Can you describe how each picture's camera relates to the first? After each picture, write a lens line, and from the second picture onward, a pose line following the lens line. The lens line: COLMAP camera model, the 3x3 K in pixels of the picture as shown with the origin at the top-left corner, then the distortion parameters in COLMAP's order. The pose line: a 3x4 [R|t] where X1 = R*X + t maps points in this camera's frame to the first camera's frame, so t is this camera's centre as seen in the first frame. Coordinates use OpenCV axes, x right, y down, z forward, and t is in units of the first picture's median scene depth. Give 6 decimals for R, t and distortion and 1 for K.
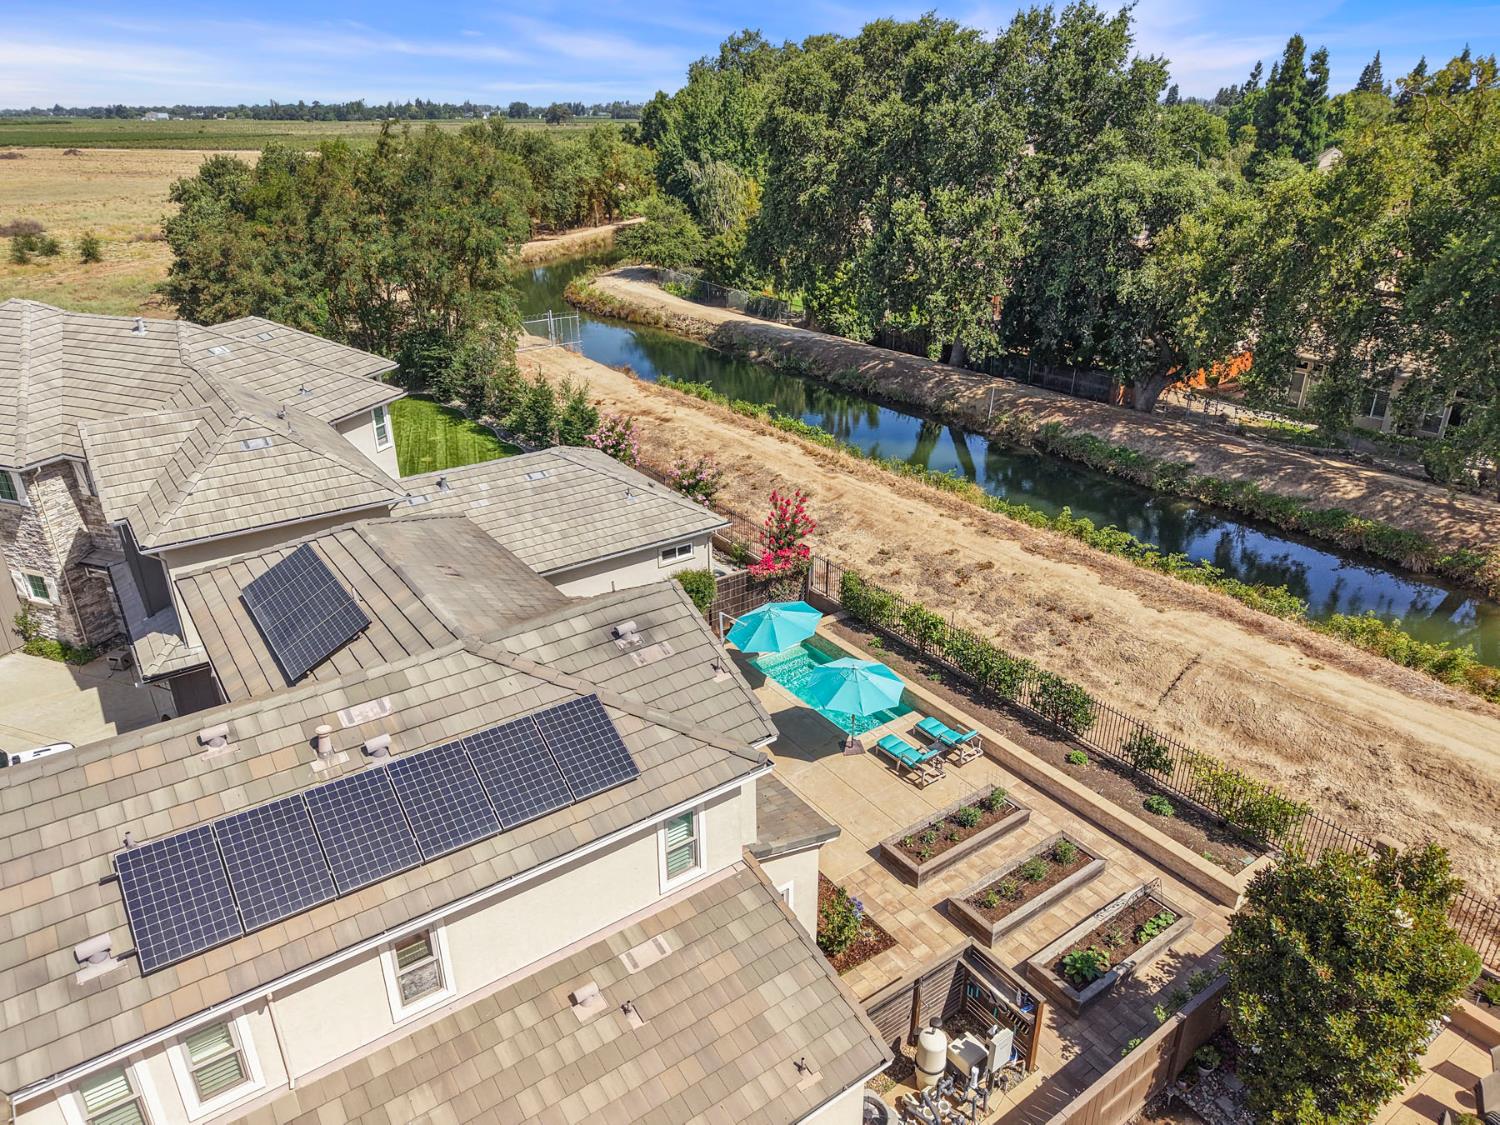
lens RADIAL K [[1002.4, 0, 749.3], [0, 1002.4, 556.3], [0, 0, 1]] dist [0.024033, -0.013012]
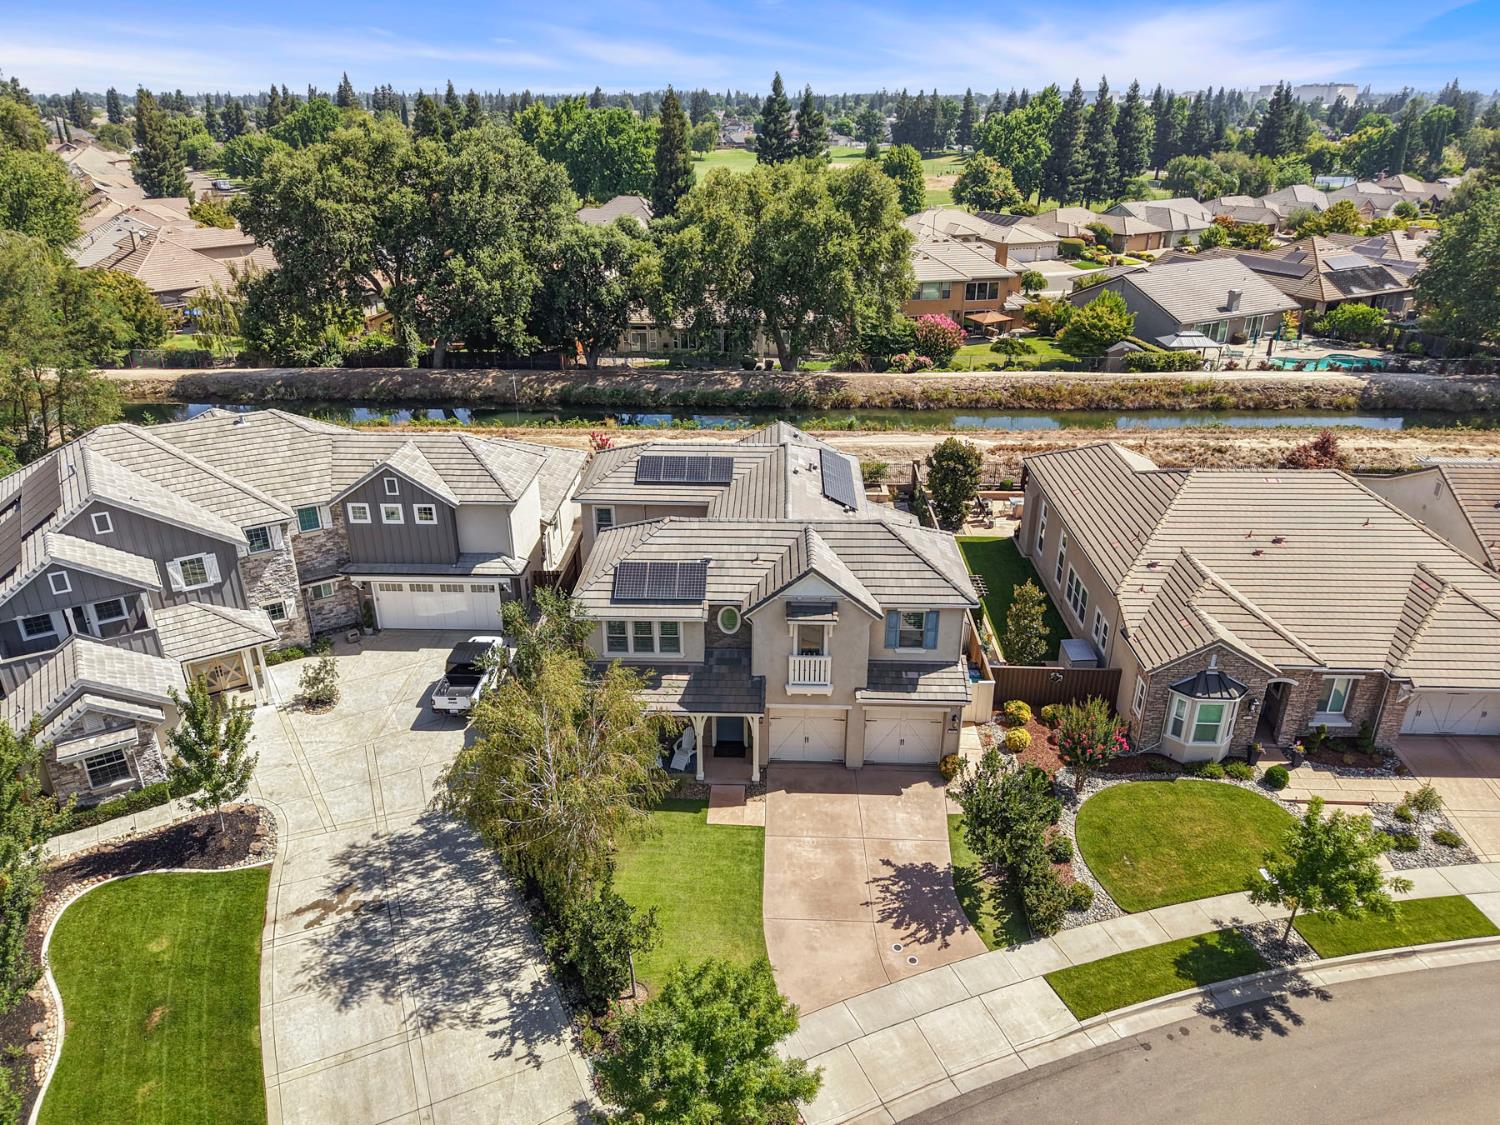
lens RADIAL K [[1002.4, 0, 761.6], [0, 1002.4, 556.4], [0, 0, 1]] dist [0.024033, -0.013012]
pose [[0.603893, -0.319189, 0.730364, -0.823509], [0.318589, 0.936598, 0.145897, -0.014601], [-0.730626, 0.144580, 0.667294, -0.267914]]
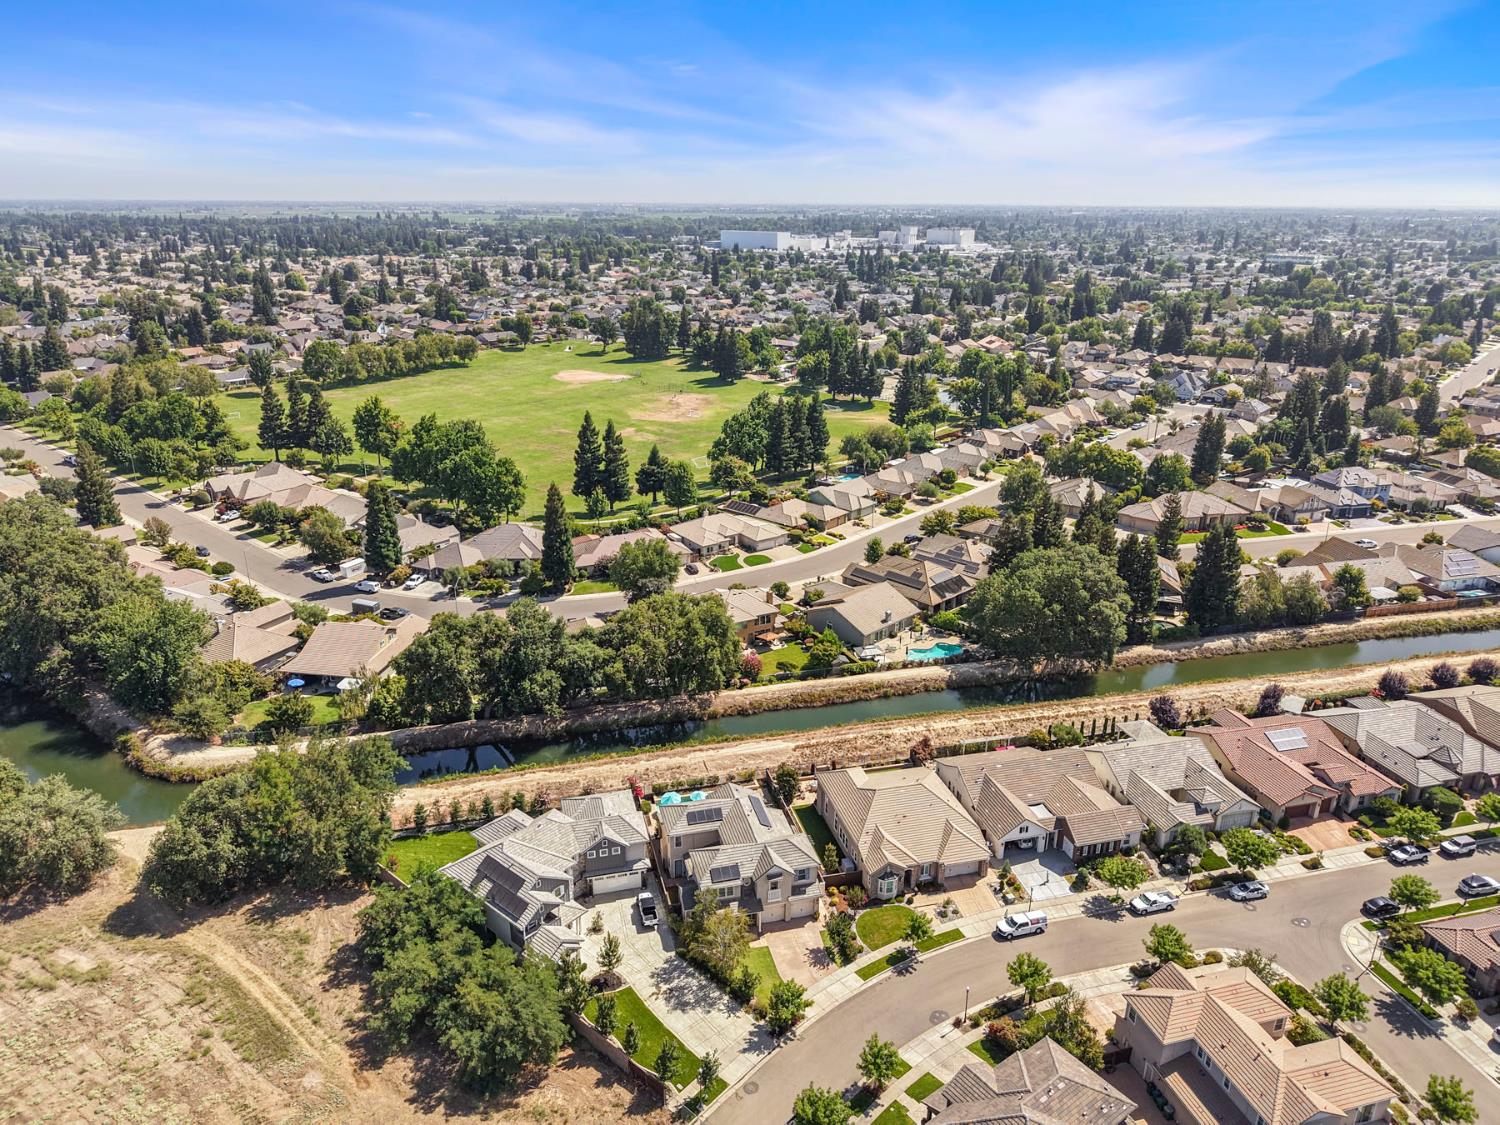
lens RADIAL K [[1002.4, 0, 747.9], [0, 1002.4, 572.9], [0, 0, 1]] dist [0.024033, -0.013012]
pose [[0.359923, -0.326601, 0.873949, -2.689310], [0.370635, 0.909693, 0.187318, -1.372757], [-0.856204, 0.256496, 0.448469, -1.301573]]
